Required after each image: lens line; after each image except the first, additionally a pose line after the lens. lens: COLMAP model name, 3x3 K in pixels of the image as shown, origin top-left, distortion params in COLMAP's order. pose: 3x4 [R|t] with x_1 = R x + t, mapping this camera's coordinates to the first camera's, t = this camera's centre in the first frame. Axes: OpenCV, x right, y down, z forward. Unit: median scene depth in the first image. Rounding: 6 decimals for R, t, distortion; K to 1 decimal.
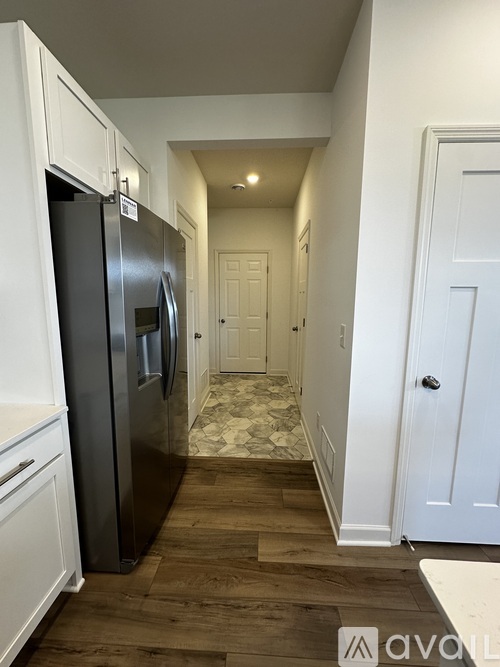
lens RADIAL K [[266.0, 0, 250.8], [0, 266.0, 333.0], [0, 0, 1]] dist [0.000607, 0.000268]
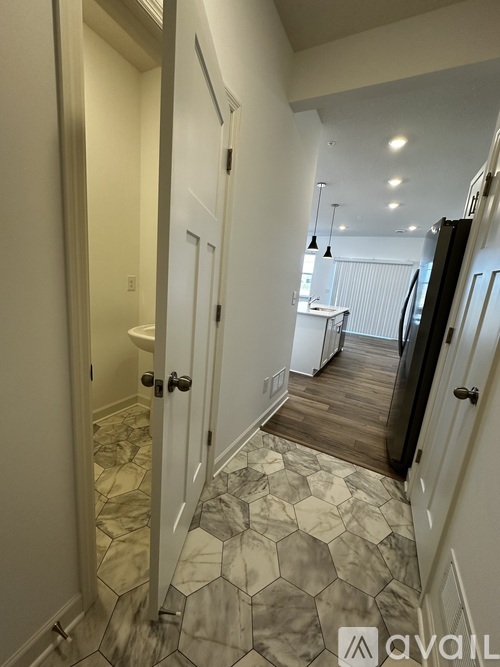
lens RADIAL K [[266.0, 0, 251.7], [0, 266.0, 334.2], [0, 0, 1]] dist [0.000607, 0.000268]
pose [[-0.905575, -0.179434, 0.384366, -0.069278], [-0.049356, 0.944543, 0.324658, -0.193988], [-0.421305, 0.275031, -0.864211, 1.630469]]
